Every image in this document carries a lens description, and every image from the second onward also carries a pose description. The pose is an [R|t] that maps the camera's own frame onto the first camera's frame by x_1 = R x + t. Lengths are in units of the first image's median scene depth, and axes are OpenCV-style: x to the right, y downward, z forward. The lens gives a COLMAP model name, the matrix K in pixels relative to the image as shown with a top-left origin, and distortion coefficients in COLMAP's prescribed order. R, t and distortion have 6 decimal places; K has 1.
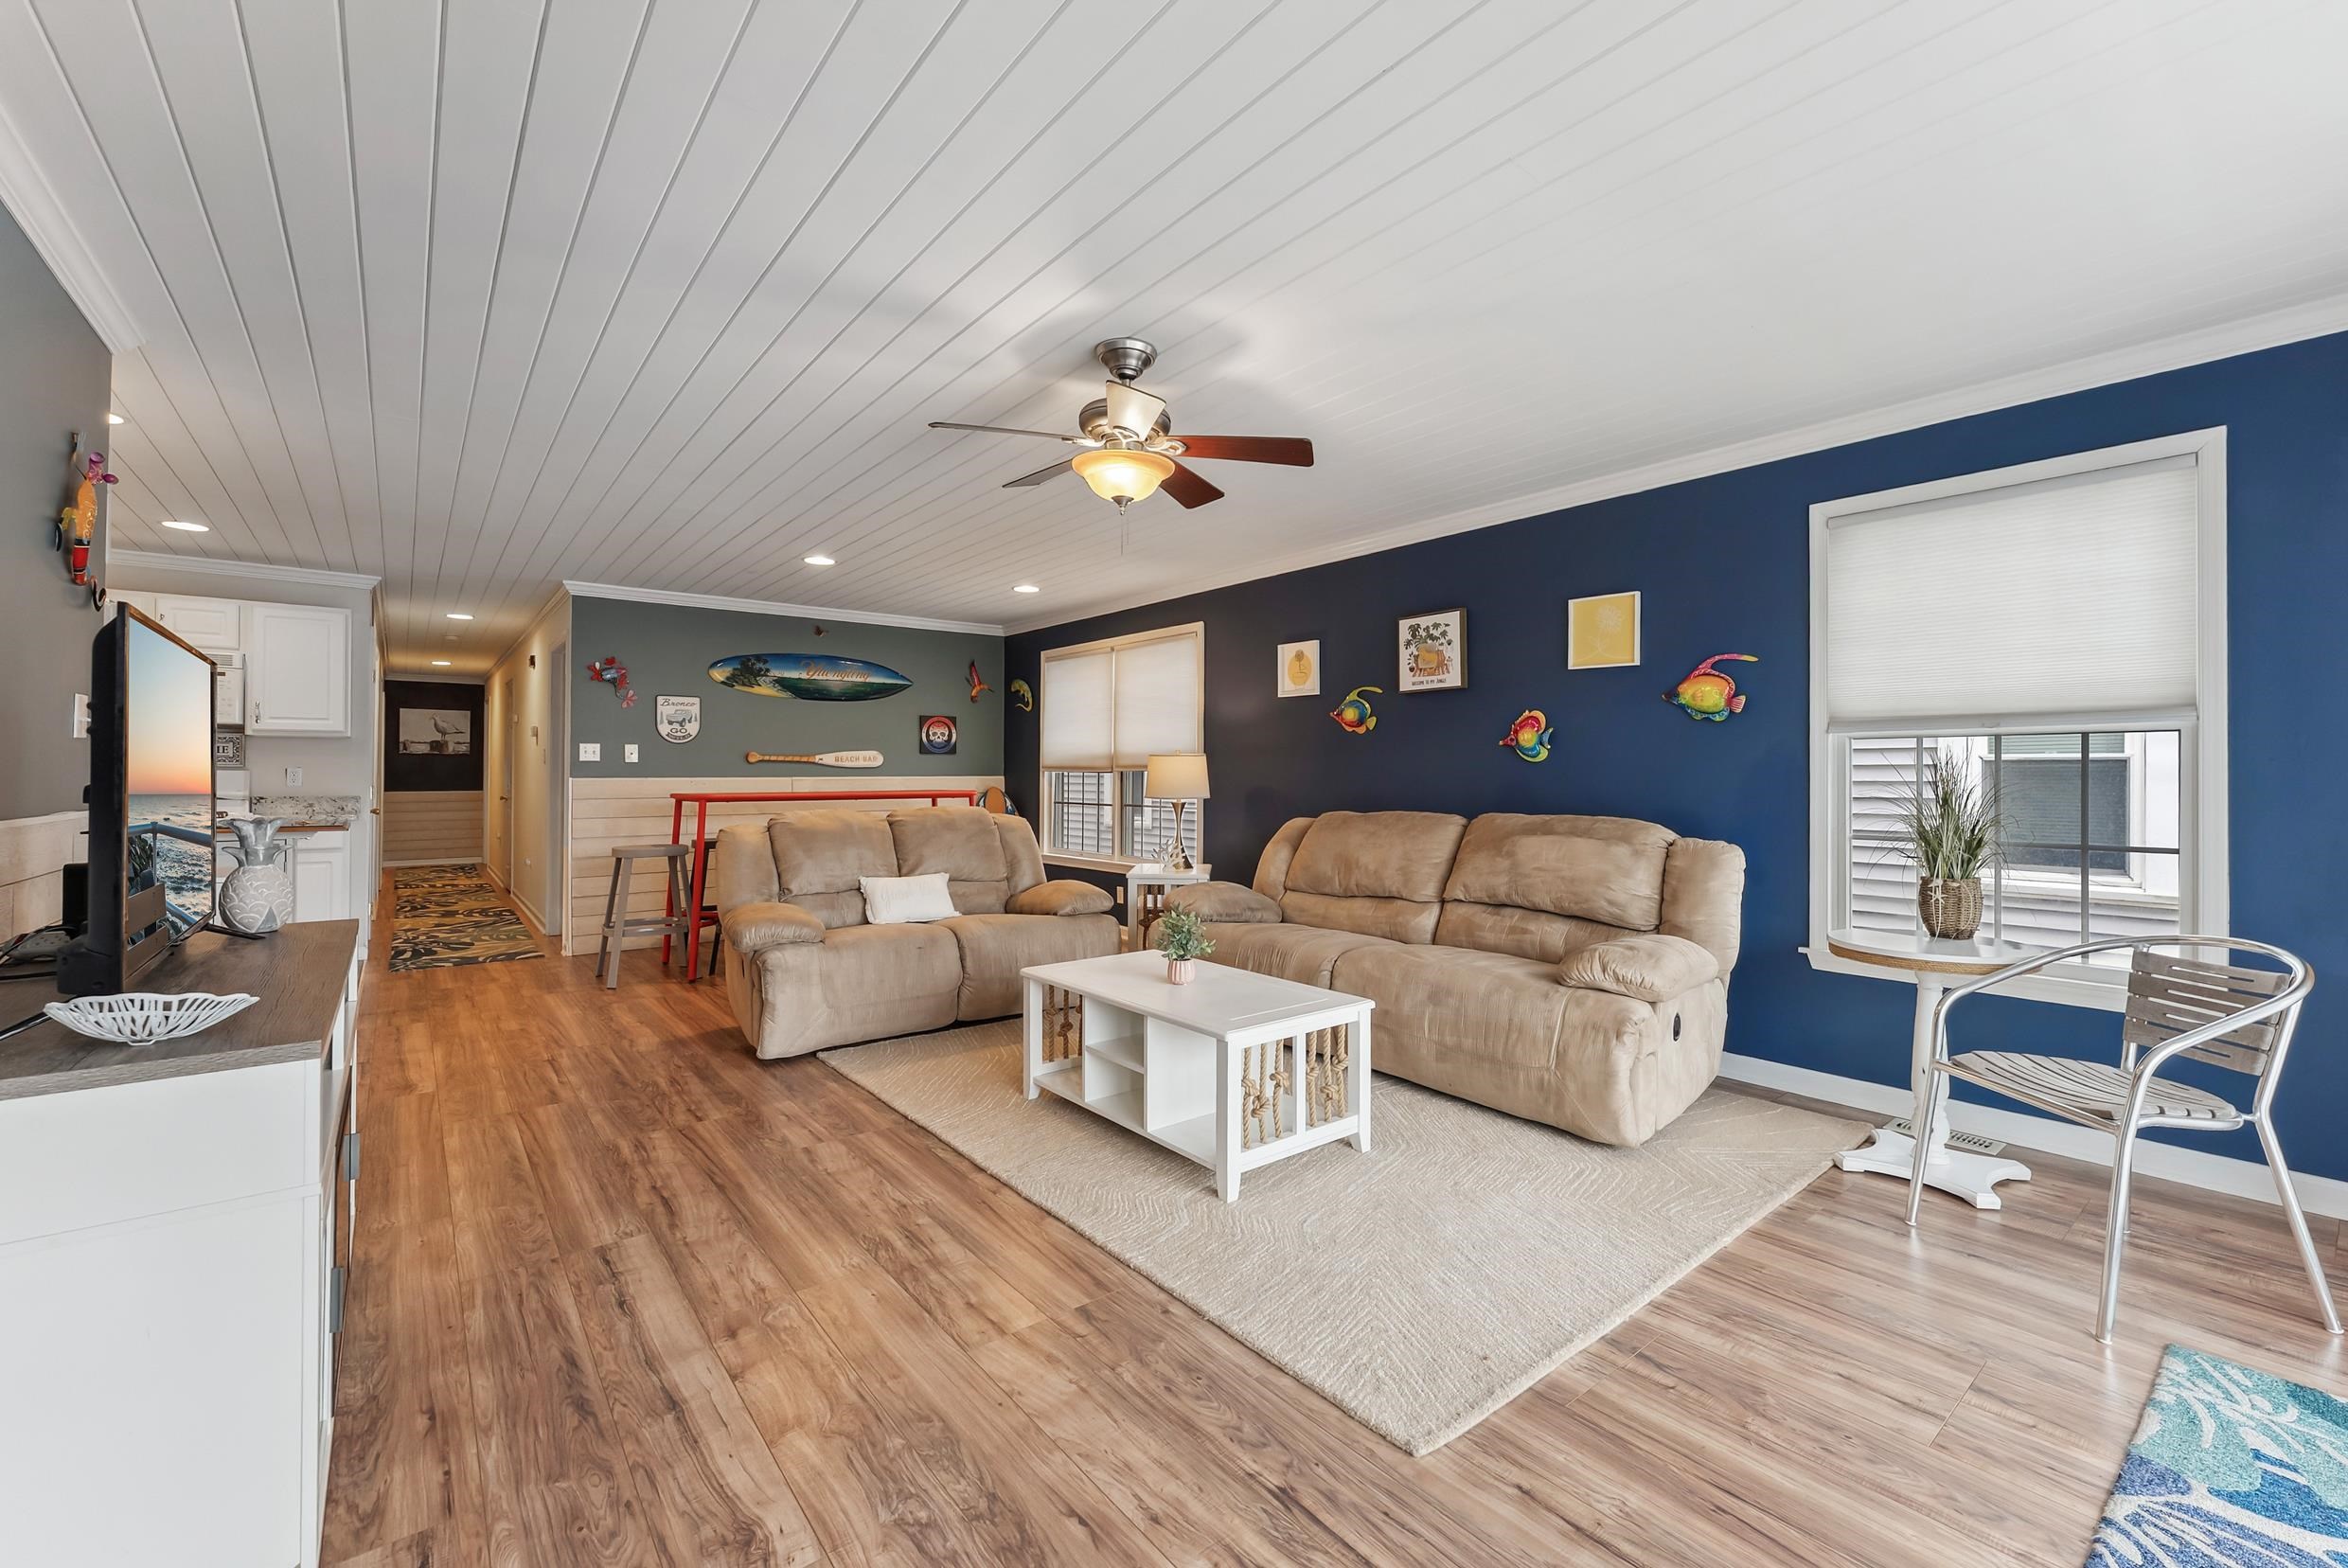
lens RADIAL K [[960.0, 0, 1174.9], [0, 960.0, 768.1], [0, 0, 1]] dist [0.003179, -0.000052]
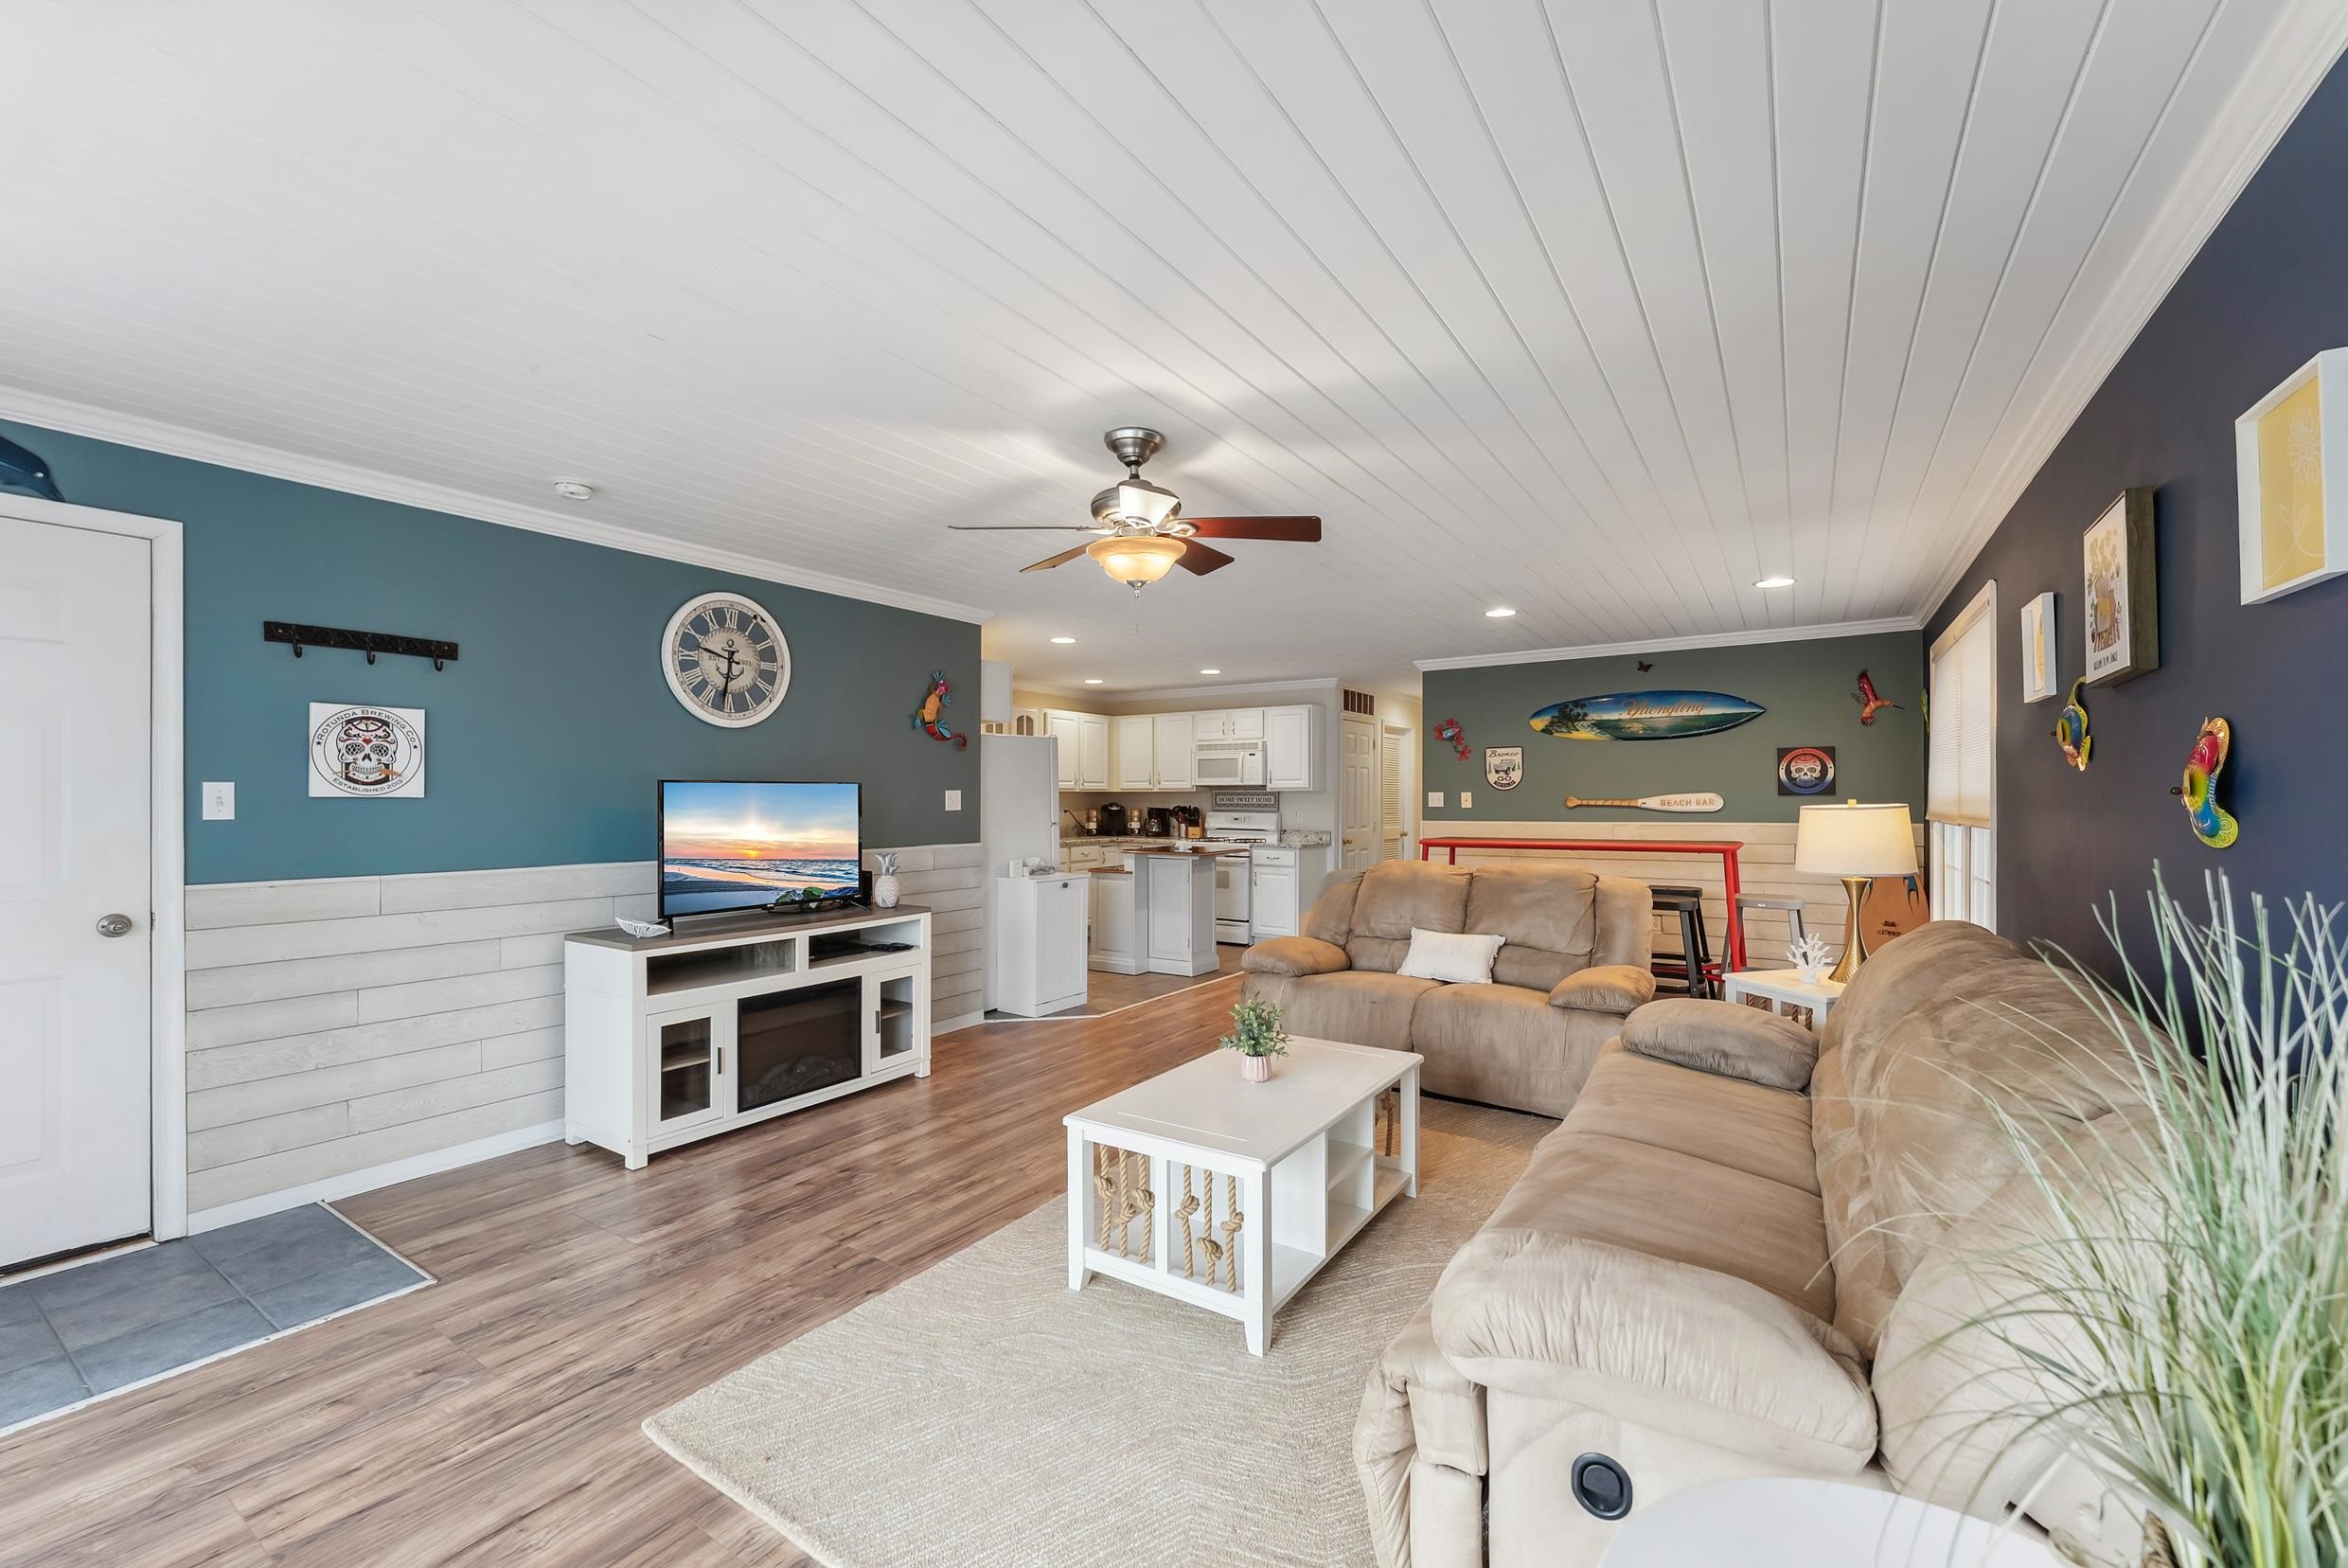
lens RADIAL K [[940.6, 0, 1178.7], [0, 940.6, 795.1], [0, 0, 1]] dist [-0.000033, -0.000270]
pose [[0.312463, -0.006477, -0.949908, 0.559123], [0.010270, 0.999941, -0.003440, -0.029081], [0.949874, -0.008681, 0.312512, 0.443034]]
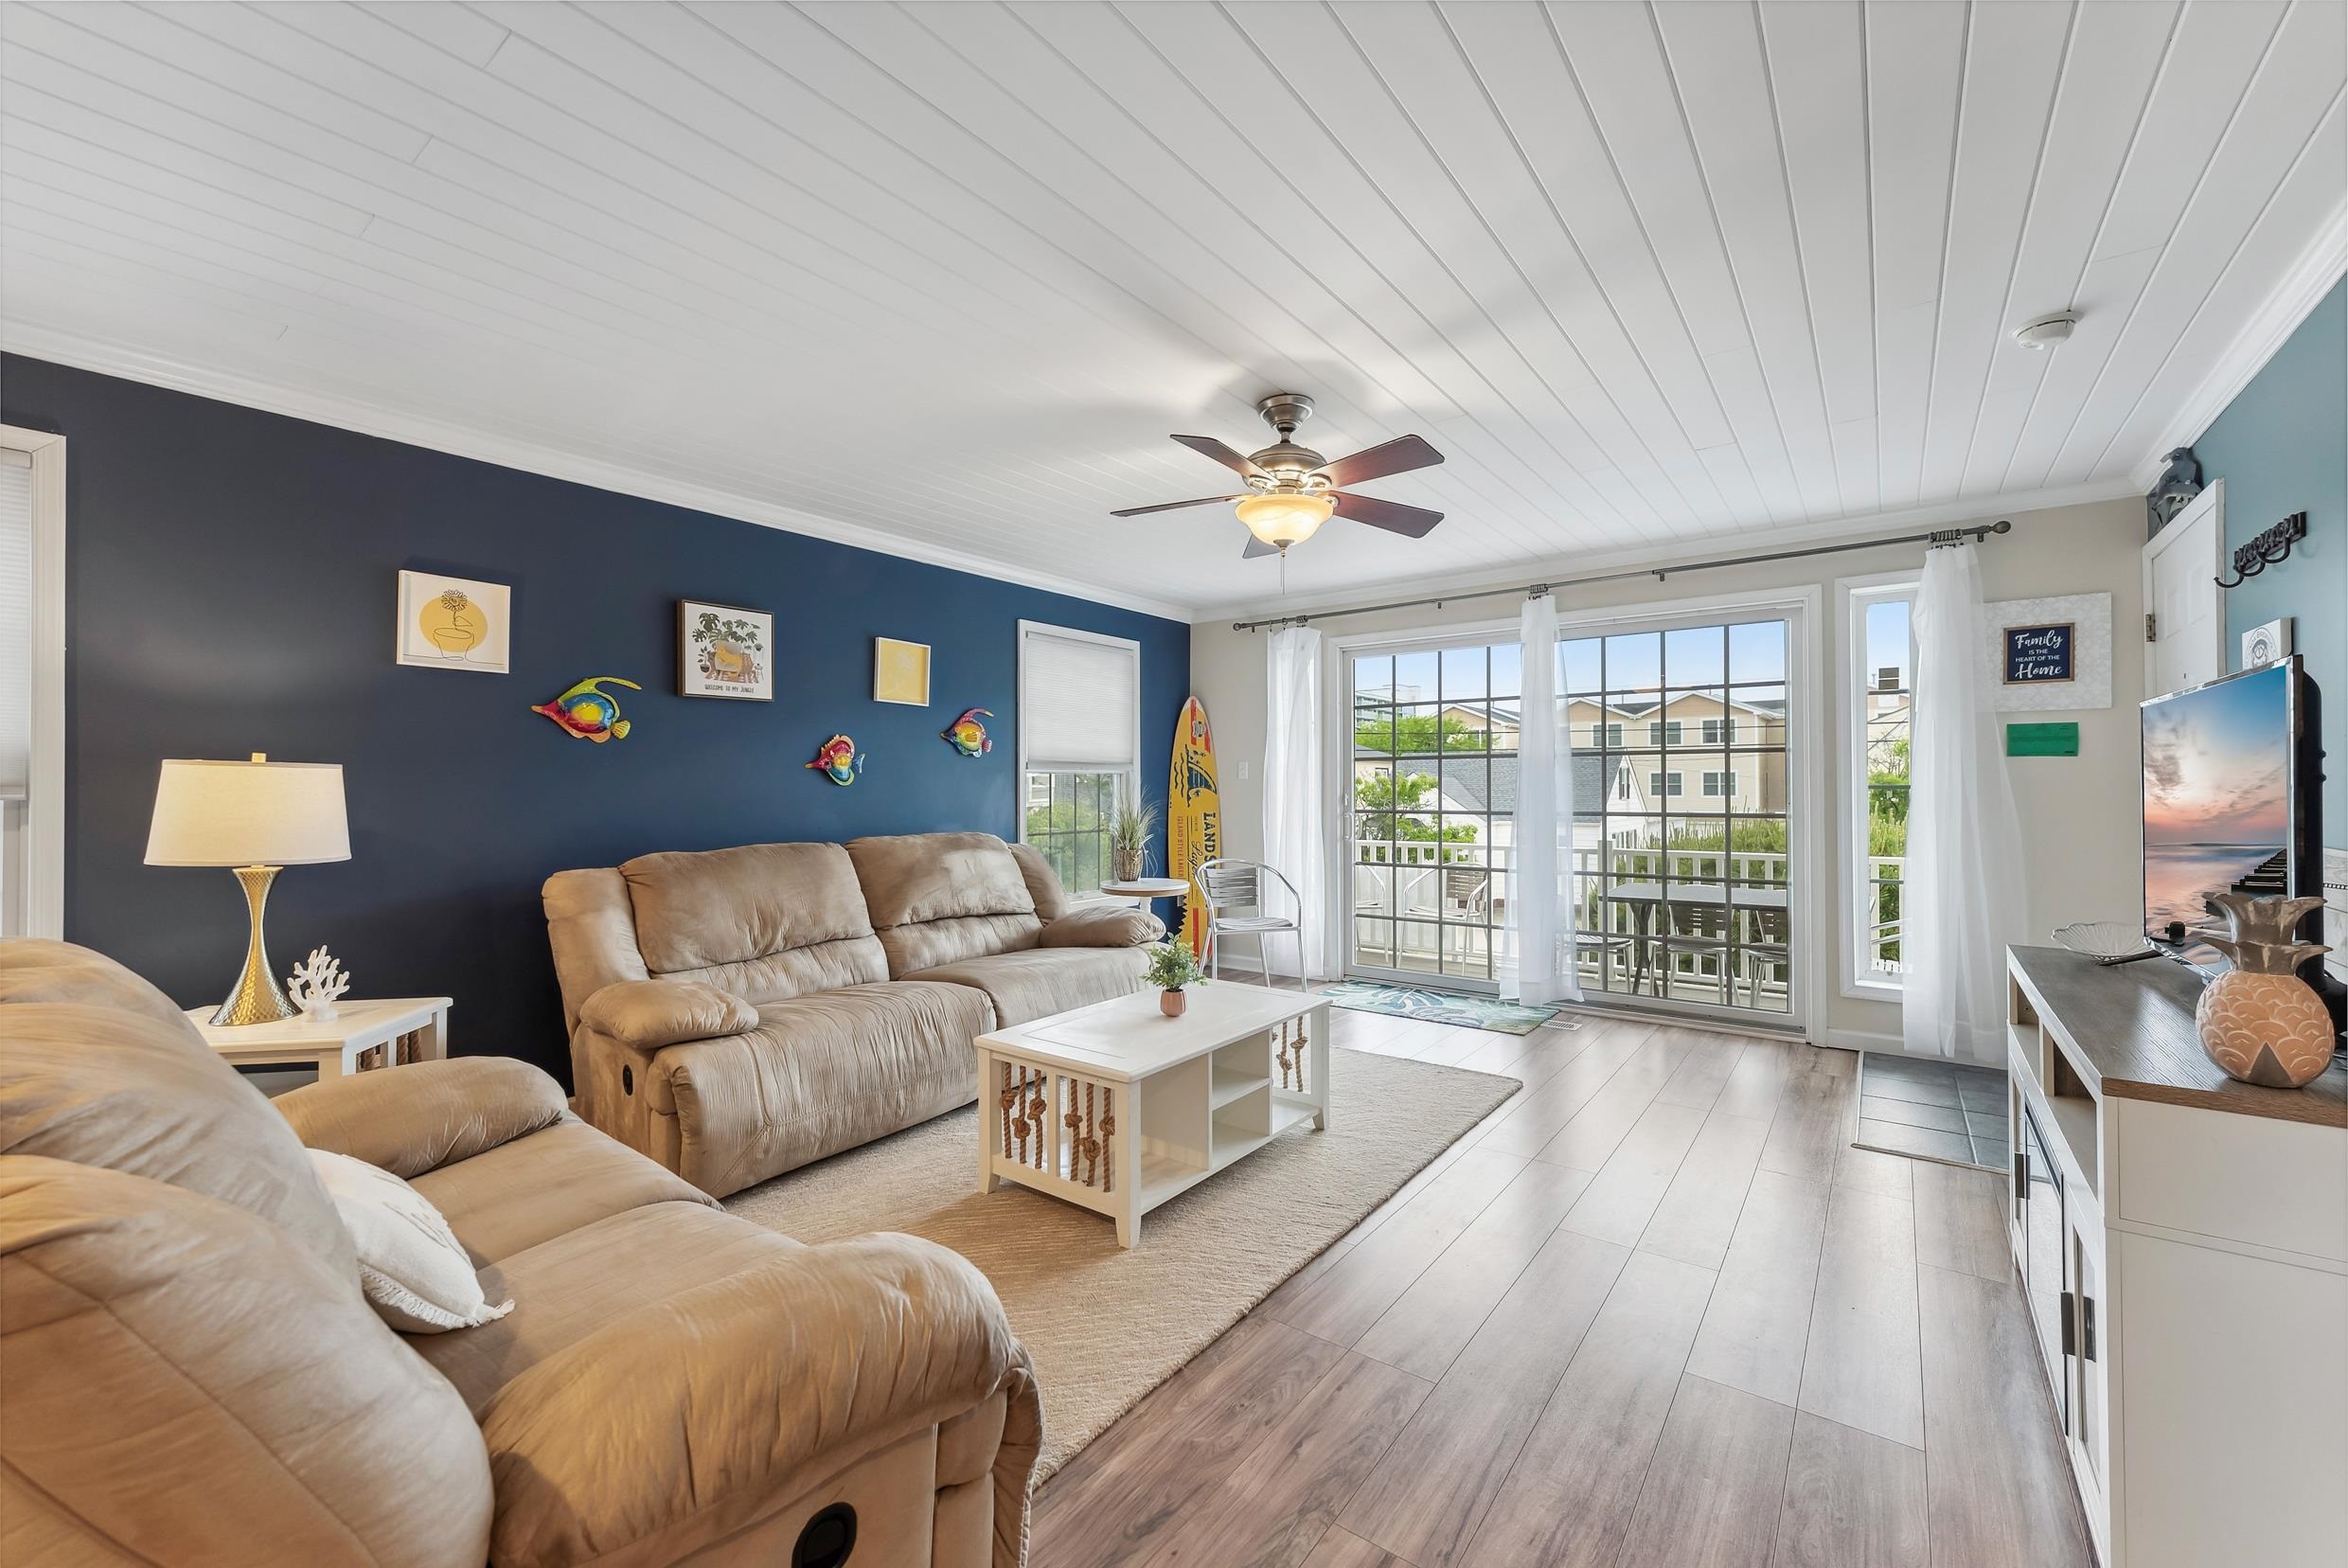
lens RADIAL K [[946.3, 0, 1175.0], [0, 946.3, 780.0], [0, 0, 1]] dist [0.001073, -0.000411]
pose [[-0.243209, 0.005916, 0.969956, -0.631346], [-0.004811, 0.999962, -0.007306, -0.006396], [-0.969962, -0.006443, -0.243171, 0.834967]]
